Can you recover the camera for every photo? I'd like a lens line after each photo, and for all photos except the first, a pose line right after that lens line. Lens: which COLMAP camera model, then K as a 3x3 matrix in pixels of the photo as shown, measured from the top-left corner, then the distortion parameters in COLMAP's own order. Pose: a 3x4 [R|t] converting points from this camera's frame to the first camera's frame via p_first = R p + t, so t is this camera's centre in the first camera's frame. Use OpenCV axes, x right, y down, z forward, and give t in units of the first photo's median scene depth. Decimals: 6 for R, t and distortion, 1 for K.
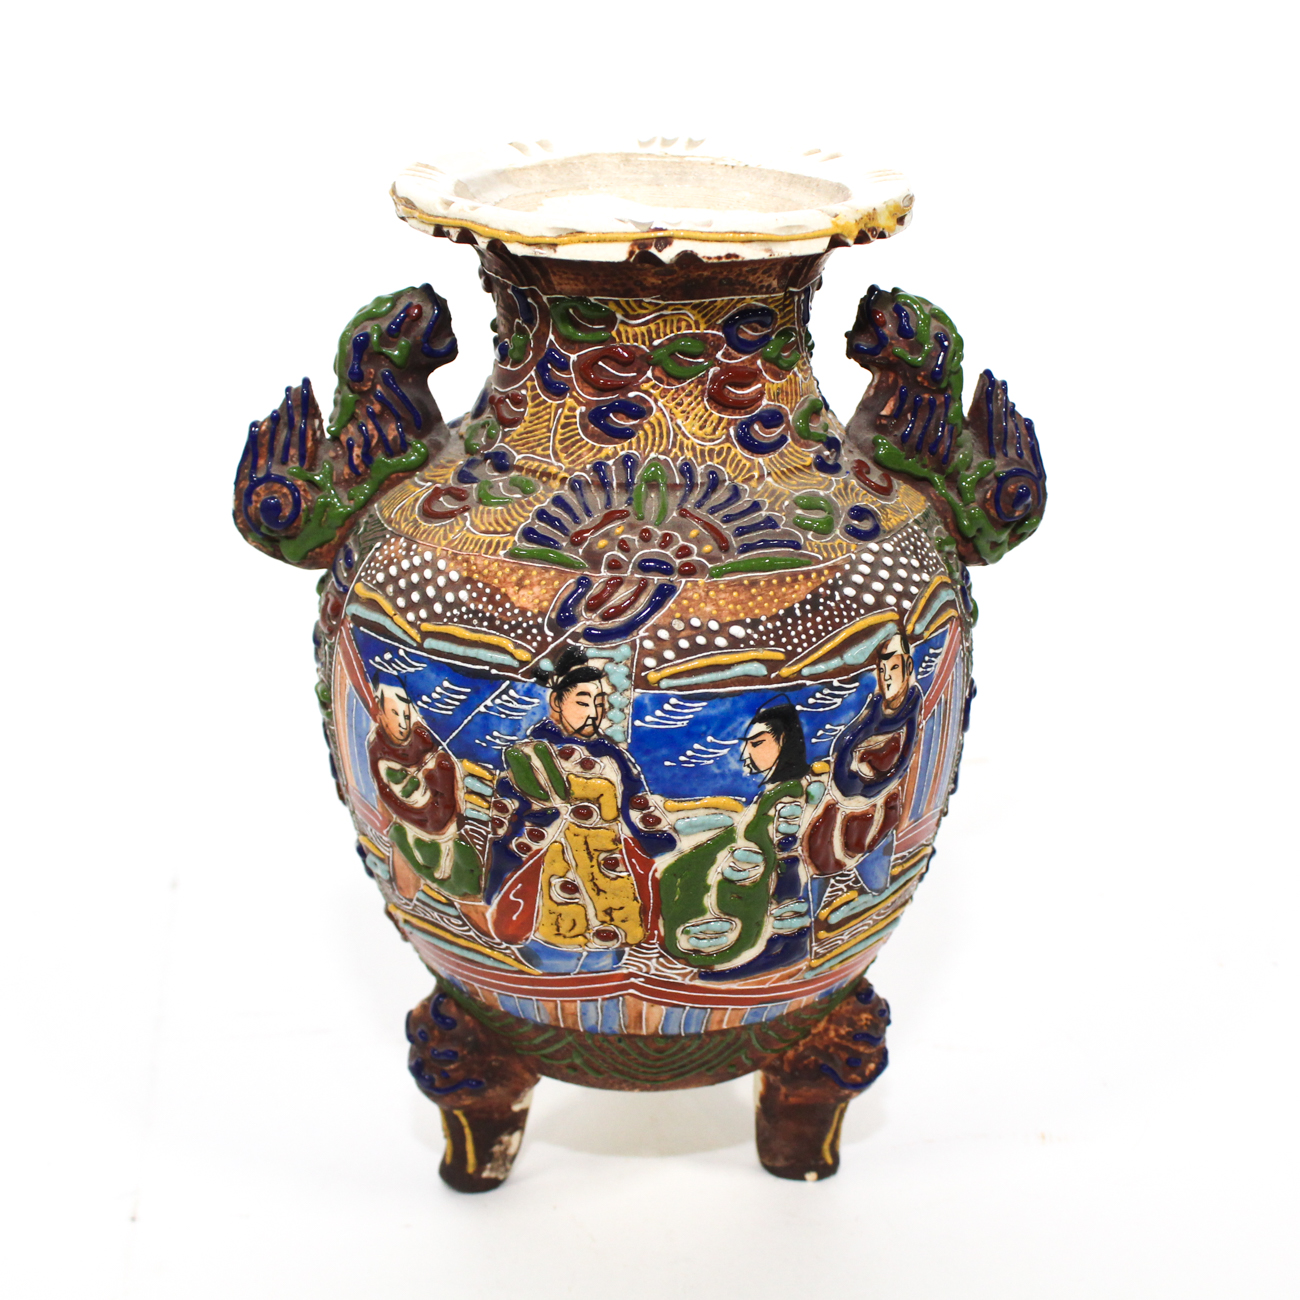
lens RADIAL K [[2392.6, 0, 650.0], [0, 2392.6, 650.0], [0, 0, 1]] dist [-0.155228, 0.011260]
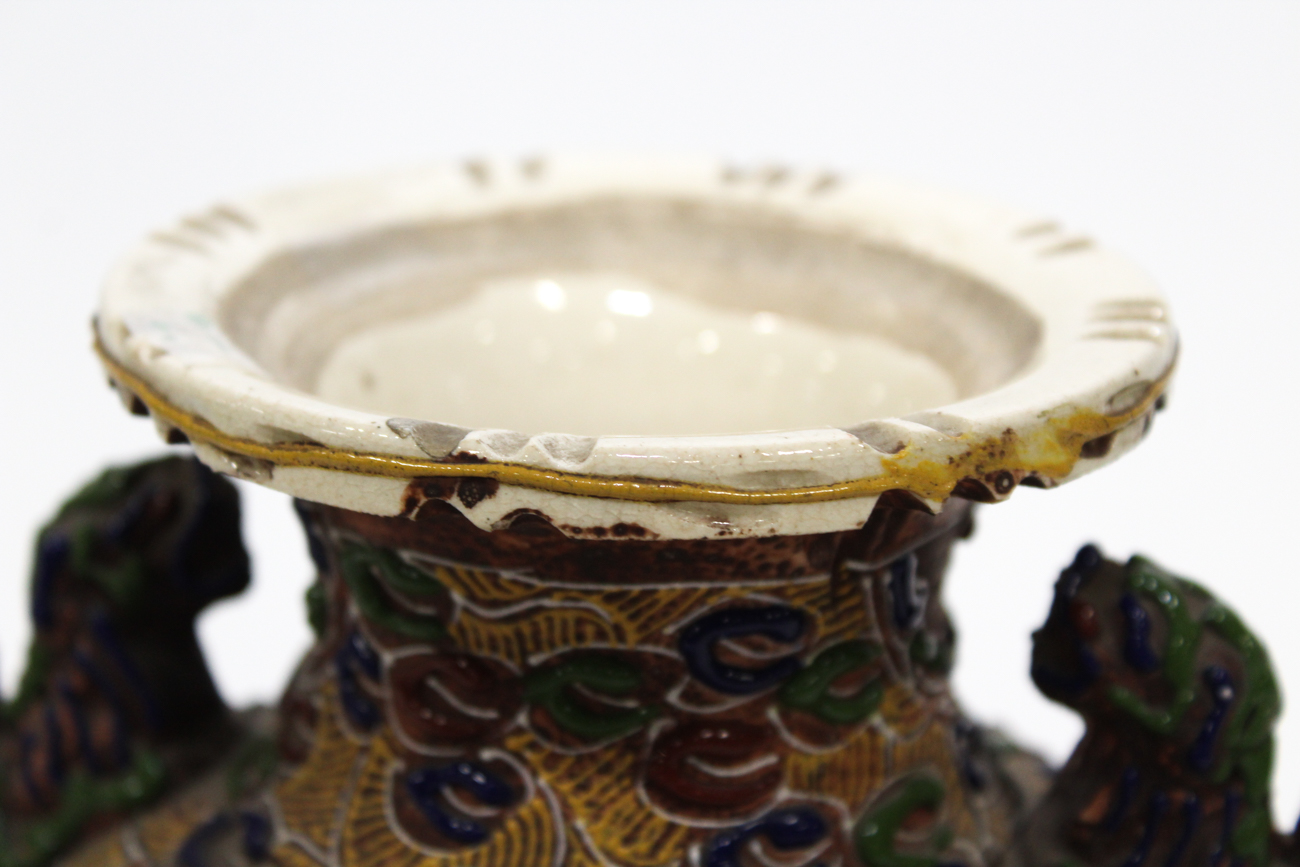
lens RADIAL K [[3004.1, 0, 591.8], [0, 3004.1, 431.6], [0, 0, 1]] dist [0.059332, 0.409399]
pose [[0.954232, 0.101575, -0.281290, 0.174140], [-0.110876, 0.993684, -0.017307, -0.162798], [0.277755, 0.047703, 0.959467, 0.426422]]
